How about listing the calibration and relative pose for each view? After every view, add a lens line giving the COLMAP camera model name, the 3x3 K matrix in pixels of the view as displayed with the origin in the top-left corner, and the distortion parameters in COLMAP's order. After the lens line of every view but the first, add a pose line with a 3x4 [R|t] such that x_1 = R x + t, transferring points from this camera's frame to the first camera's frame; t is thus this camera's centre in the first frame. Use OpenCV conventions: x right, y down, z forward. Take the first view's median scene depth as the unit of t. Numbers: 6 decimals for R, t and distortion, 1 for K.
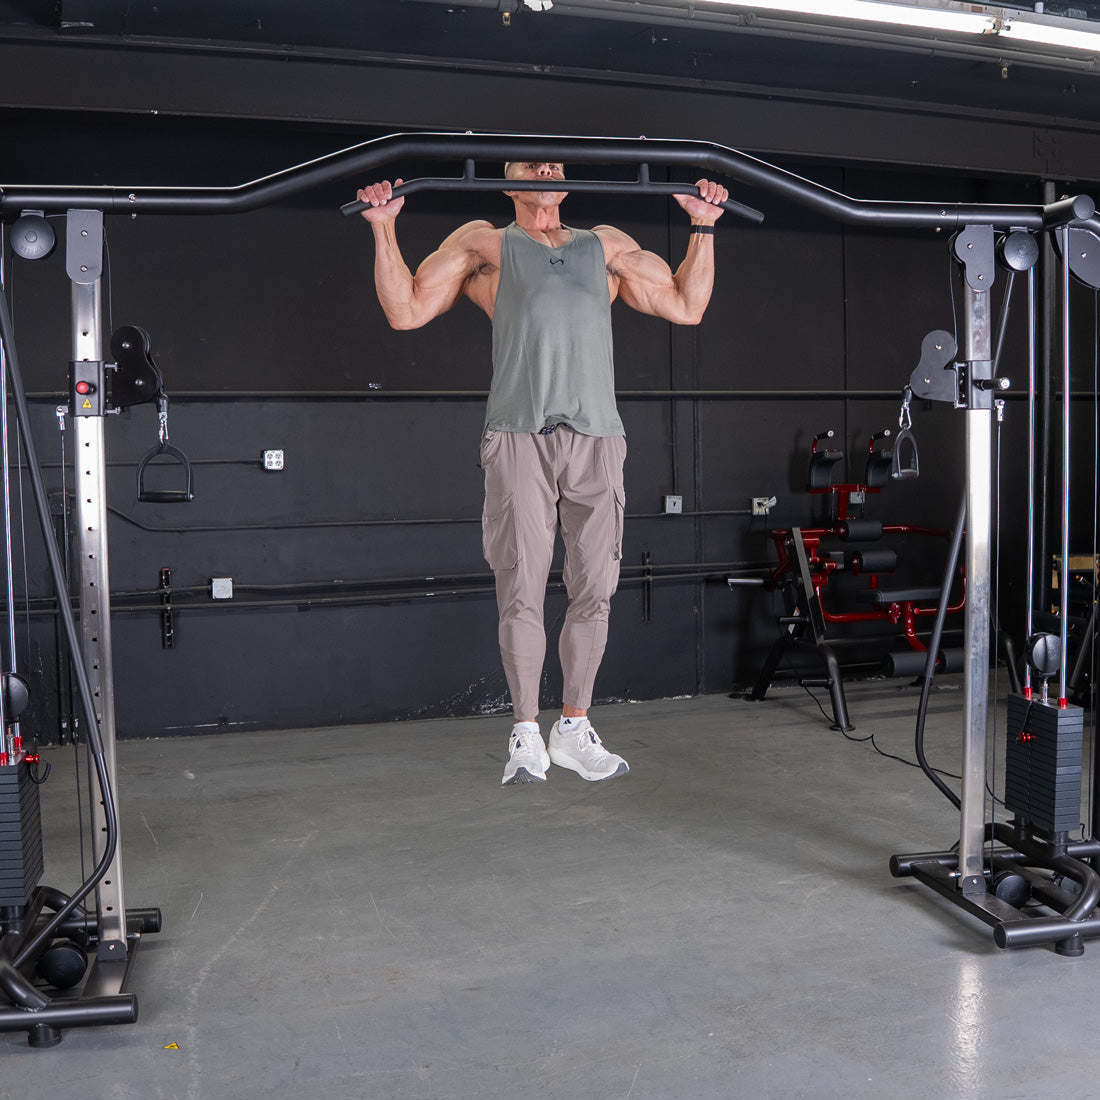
lens RADIAL K [[1449.6, 0, 573.7], [0, 1449.6, 553.2], [0, 0, 1]] dist [-0.180698, 0.137391]
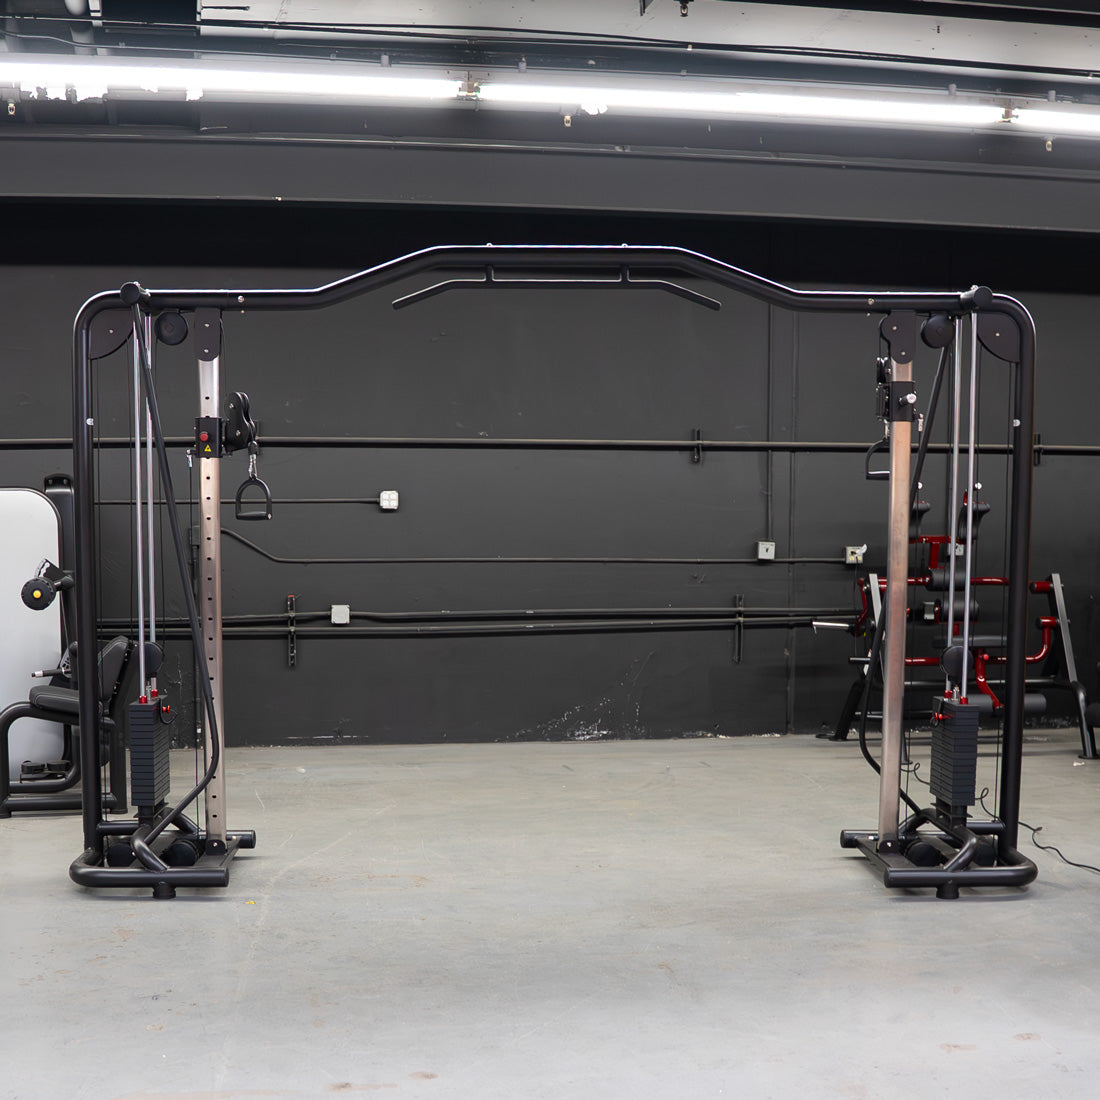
lens RADIAL K [[1797.6, 0, 503.0], [0, 1797.6, 768.7], [0, 0, 1]] dist [-0.178078, 0.143895]
pose [[0.981220, 0.041936, -0.188278, 0.217705], [-0.028144, 0.996761, 0.075337, 0.052513], [0.190828, -0.068623, 0.979222, -0.519783]]
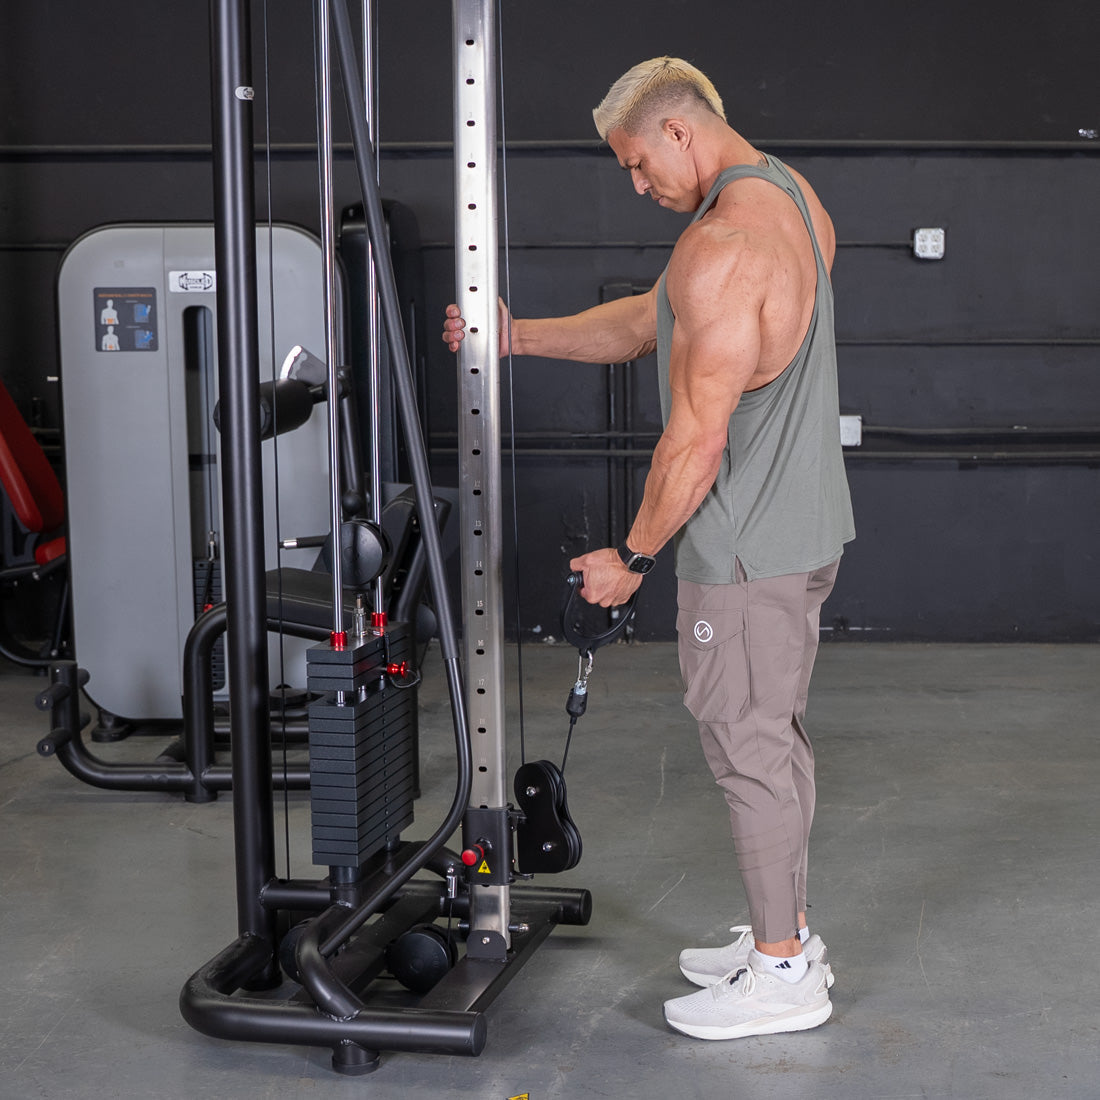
lens RADIAL K [[2080.7, 0, 772.1], [0, 2080.7, 498.8], [0, 0, 1]] dist [-0.084407, 0.164758]
pose [[0.929545, 0.056644, -0.364332, 0.125642], [-0.037621, 0.997543, 0.059104, -0.000498], [0.366785, -0.041233, 0.929392, 0.094691]]
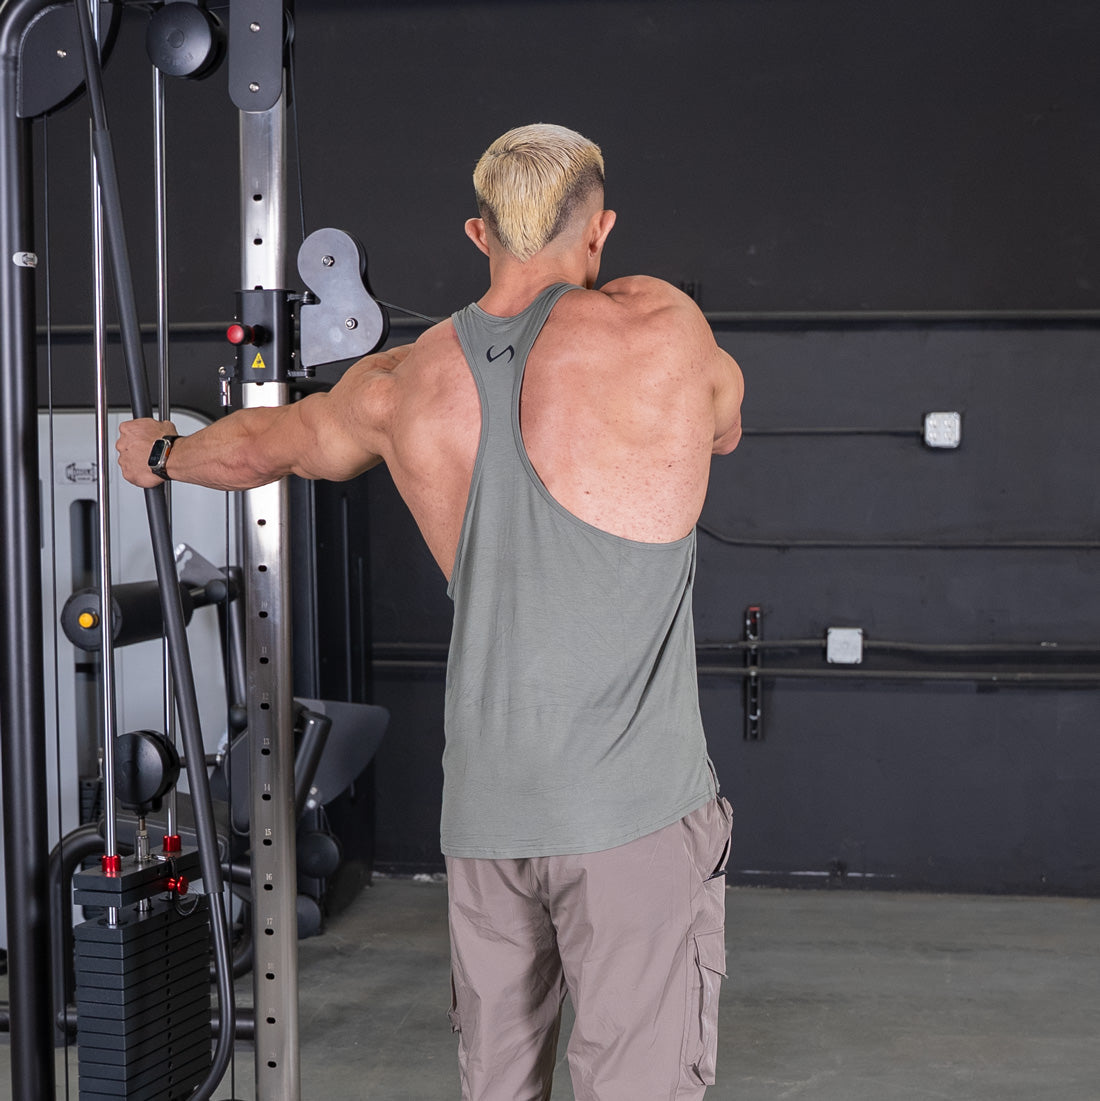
lens RADIAL K [[2325.2, 0, 549.2], [0, 2325.2, 679.1], [0, 0, 1]] dist [-0.078420, 0.077154]
pose [[0.854889, 0.061636, -0.515136, 0.215444], [-0.043915, 0.997951, 0.046527, -0.001552], [0.516949, -0.017154, 0.855844, 0.169473]]
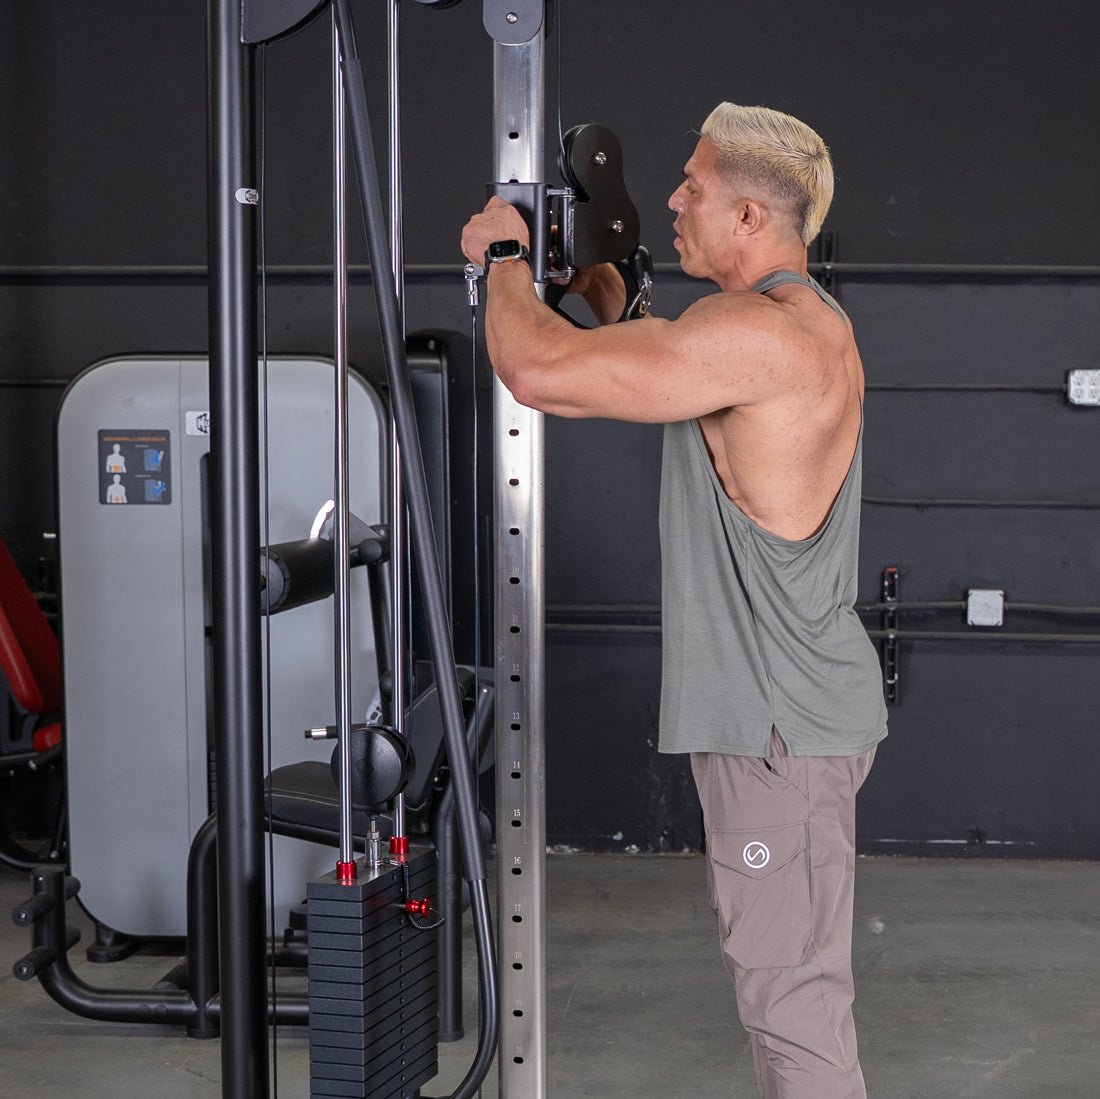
lens RADIAL K [[2374.1, 0, 800.5], [0, 2374.1, 629.9], [0, 0, 1]] dist [-0.075022, -0.004829]
pose [[0.908728, 0.060643, -0.412961, 0.121935], [-0.048668, 0.998035, 0.039466, -0.000999], [0.414542, -0.015765, 0.909893, 0.146368]]
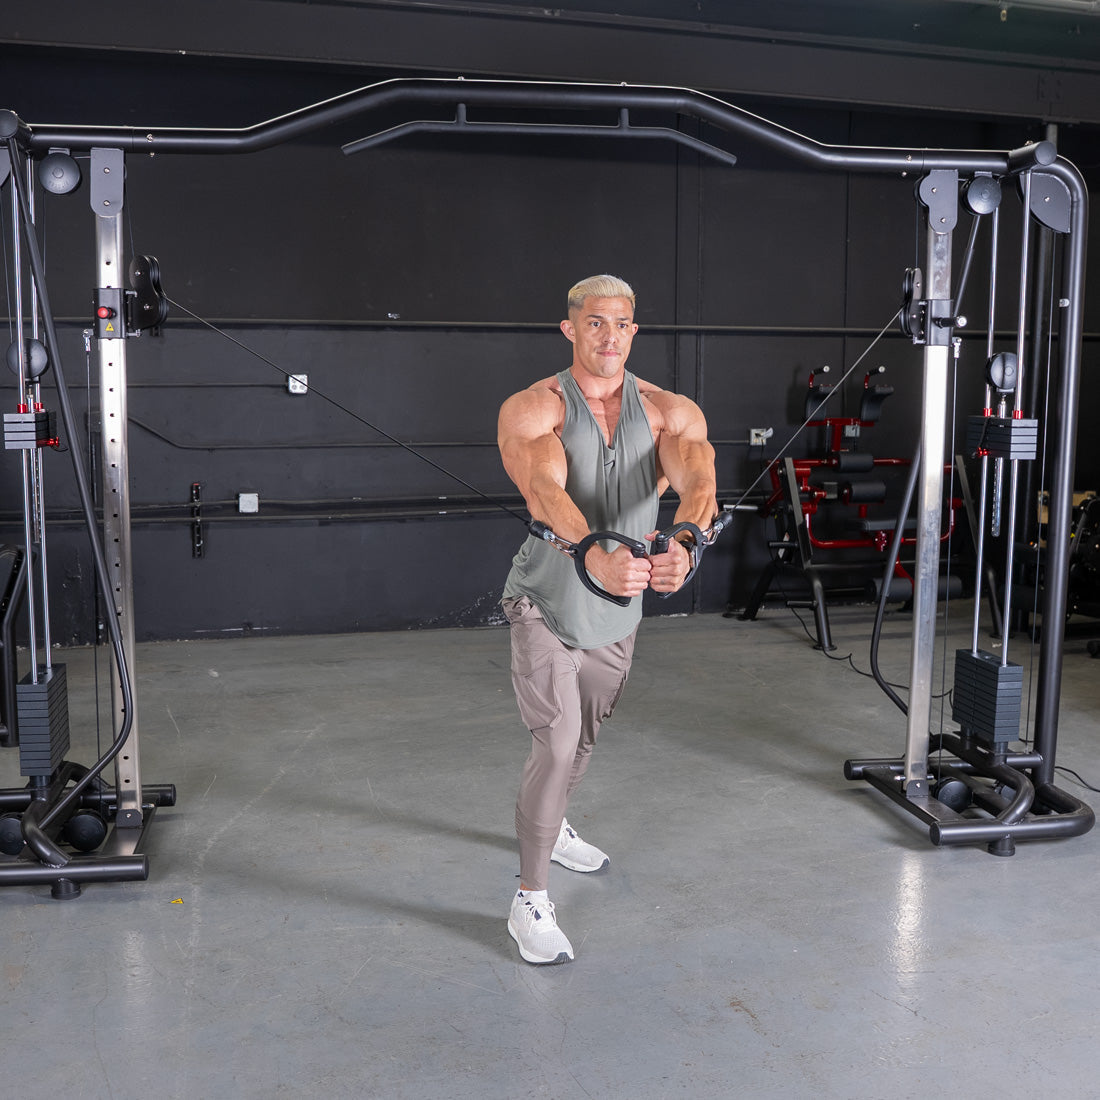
lens RADIAL K [[1403.6, 0, 527.8], [0, 1403.6, 585.9], [0, 0, 1]] dist [-0.136600, 0.158082]
pose [[0.998072, 0.025332, -0.056658, 0.037396], [-0.021136, 0.997073, 0.073473, 0.007594], [0.058353, -0.072133, 0.995687, -0.053302]]
